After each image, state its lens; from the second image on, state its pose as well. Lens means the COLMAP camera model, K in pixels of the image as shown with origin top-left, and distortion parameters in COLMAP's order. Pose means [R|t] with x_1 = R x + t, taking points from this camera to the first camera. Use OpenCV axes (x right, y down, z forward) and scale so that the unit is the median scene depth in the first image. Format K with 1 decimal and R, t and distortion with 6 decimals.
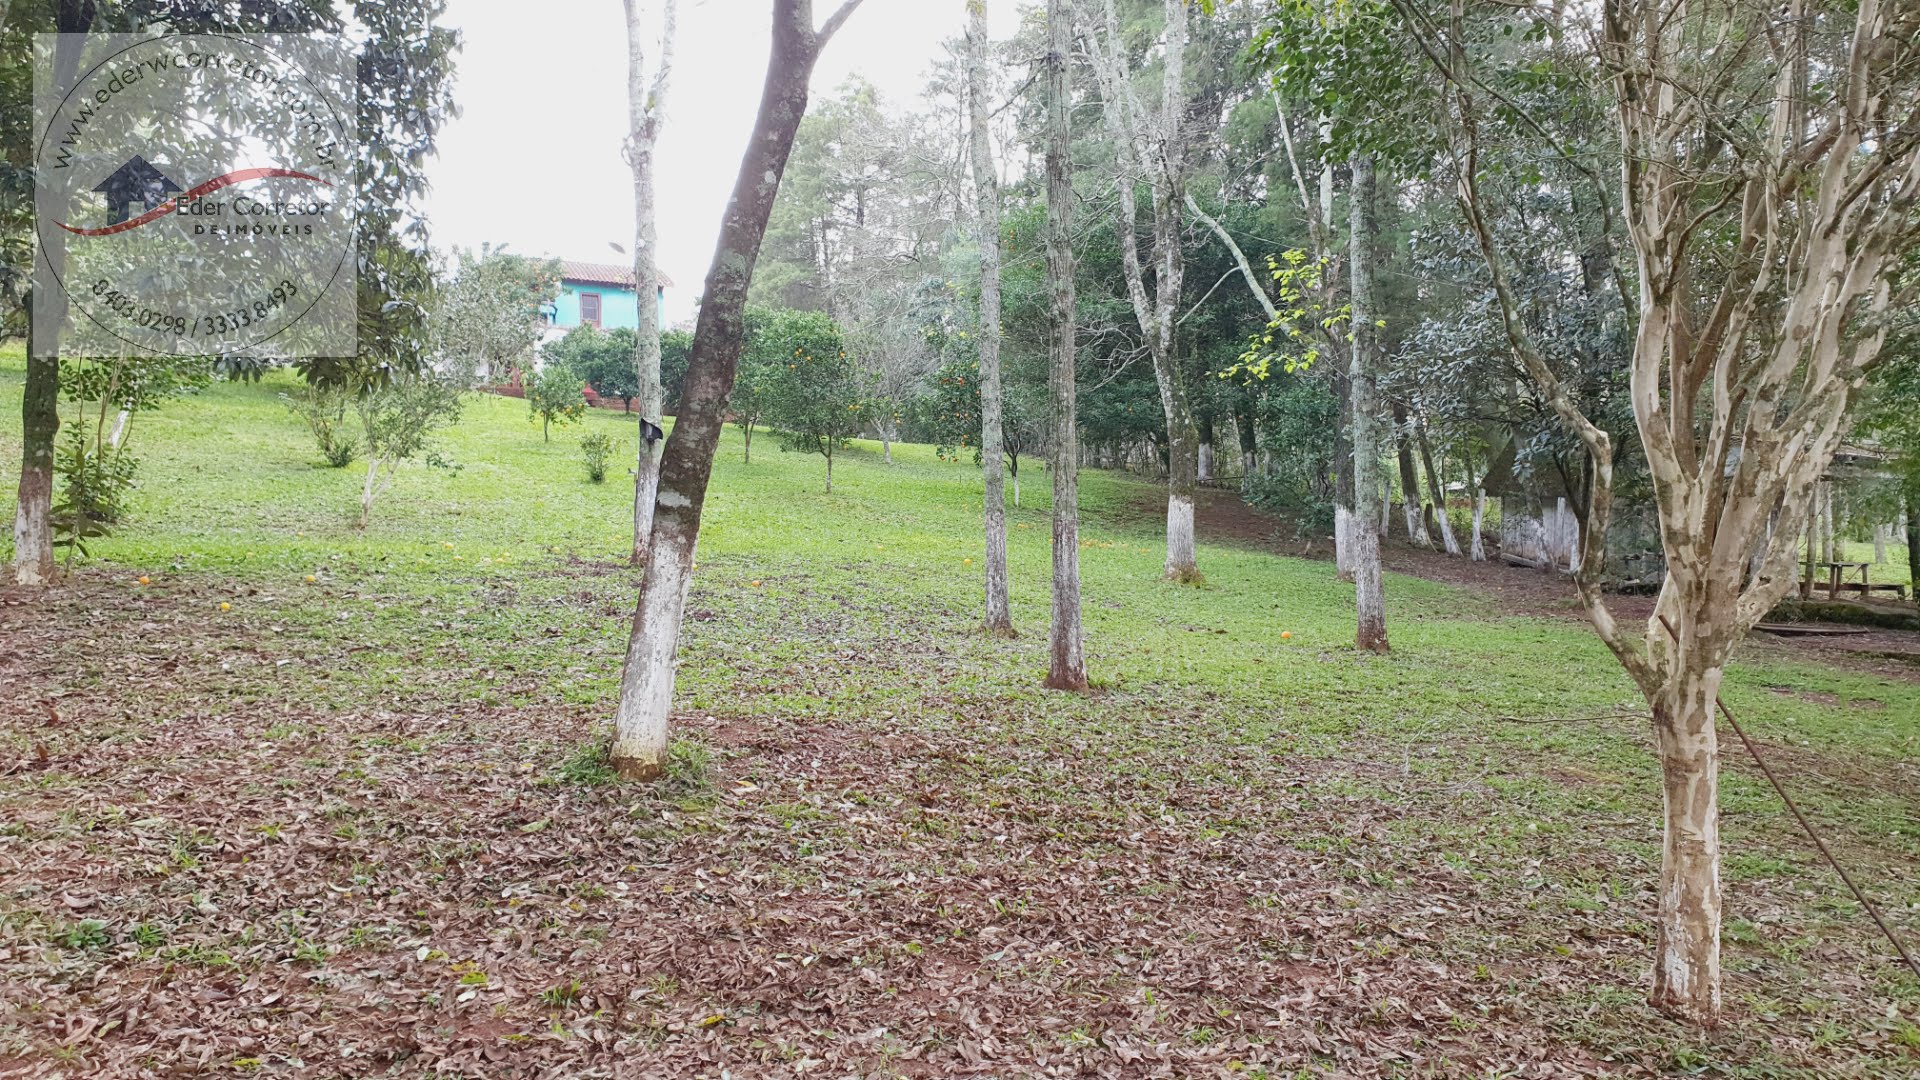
lens RADIAL K [[1499.2, 0, 944.3], [0, 1499.2, 528.7], [0, 0, 1]] dist [0.046671, -0.052630]
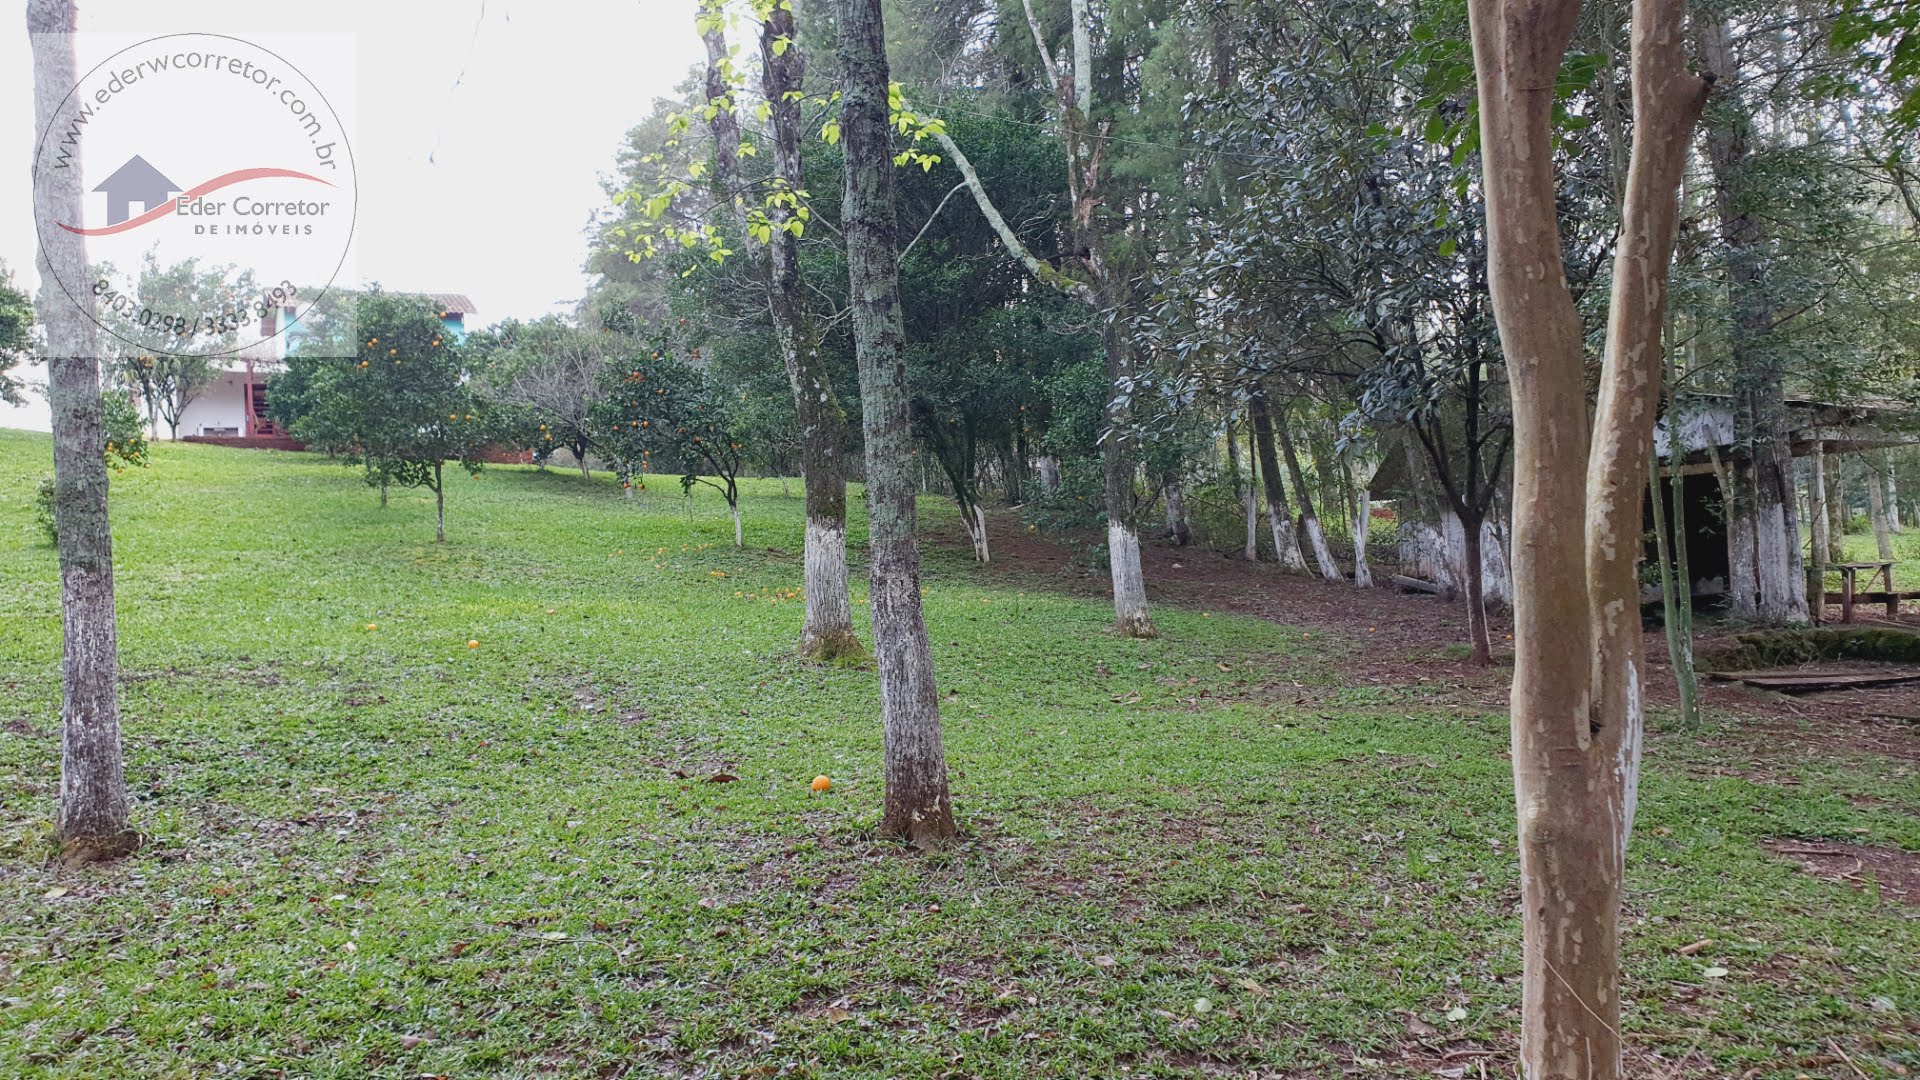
lens RADIAL K [[1499.2, 0, 938.8], [0, 1499.2, 532.1], [0, 0, 1]] dist [0.046671, -0.052630]
pose [[0.998507, -0.053097, 0.012839, 0.370027], [0.053401, 0.998271, -0.024549, 0.003569], [-0.011513, 0.025198, 0.999616, 0.708592]]
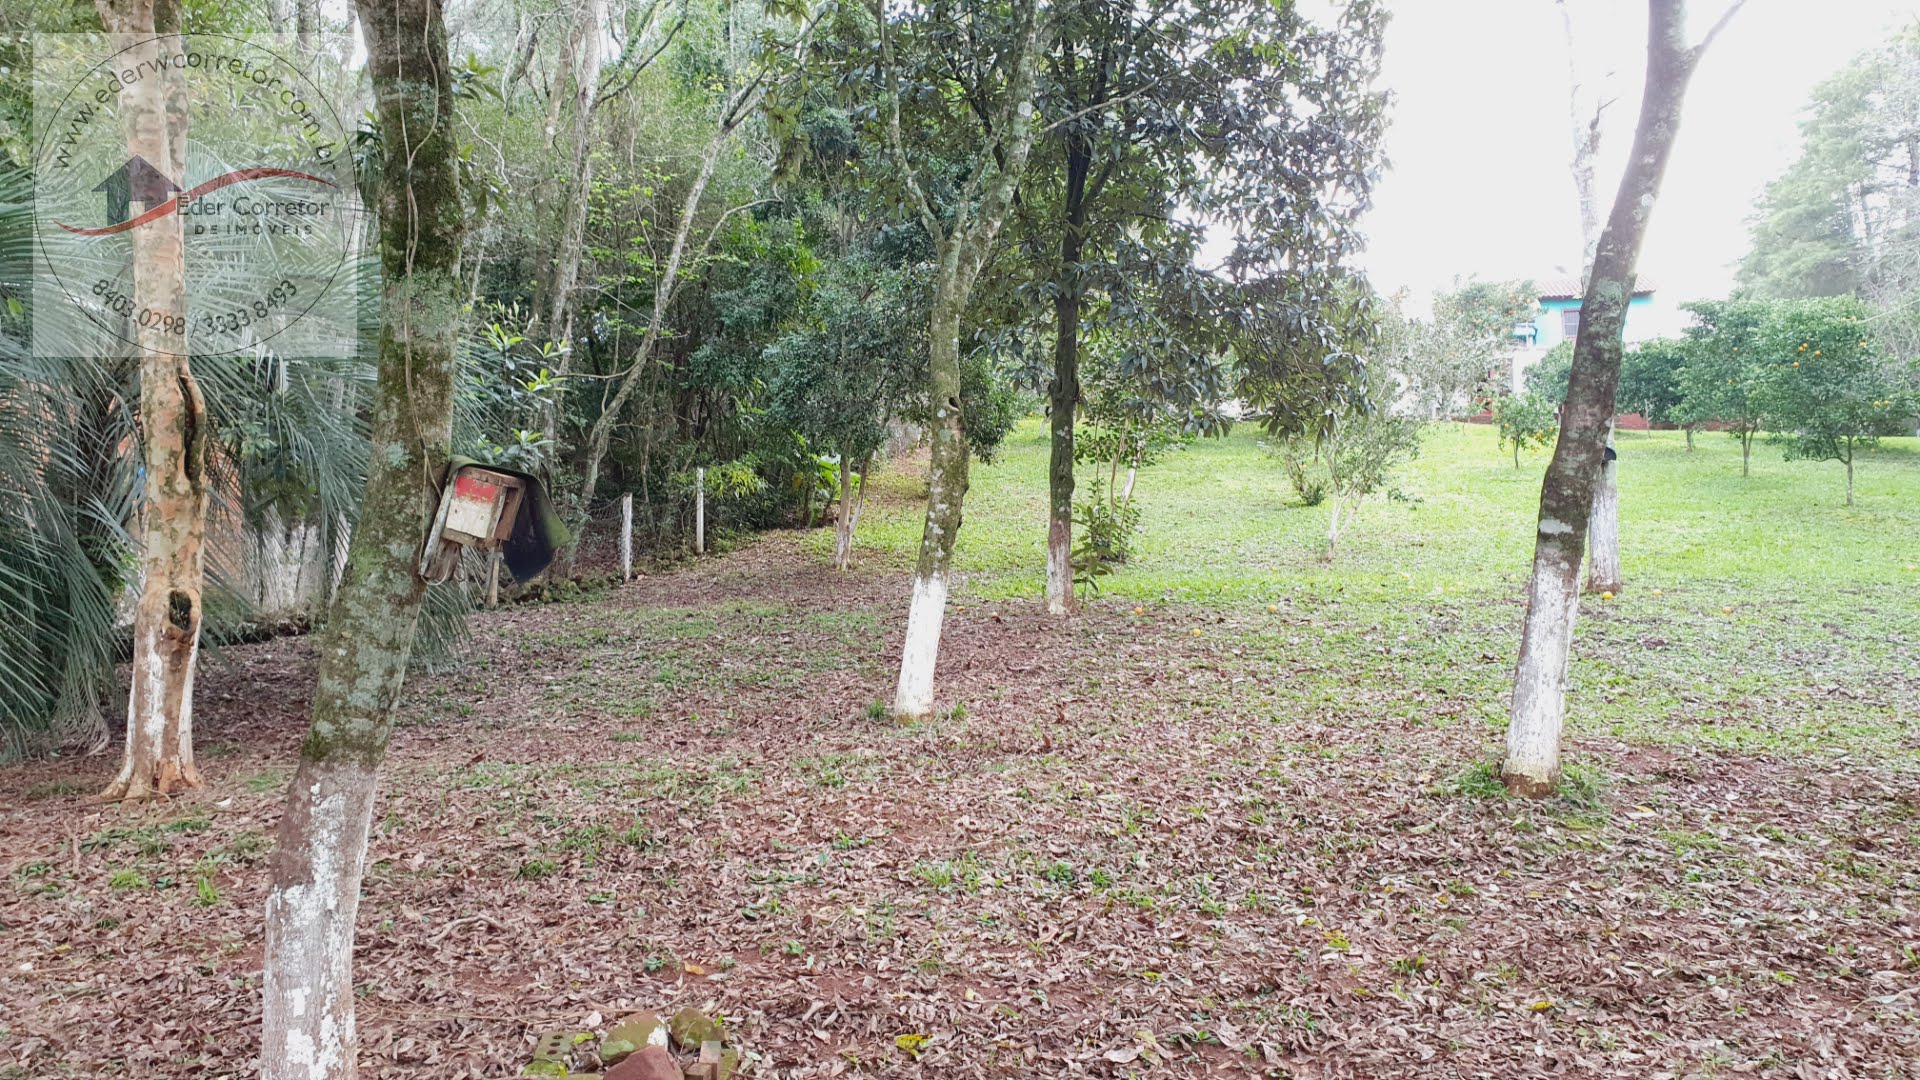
lens RADIAL K [[1499.2, 0, 934.6], [0, 1499.2, 546.0], [0, 0, 1]] dist [0.046671, -0.052630]
pose [[0.799472, -0.034287, -0.599724, 0.059682], [0.028967, 0.999409, -0.018522, 0.000355], [0.600005, -0.002564, 0.799992, -0.050289]]
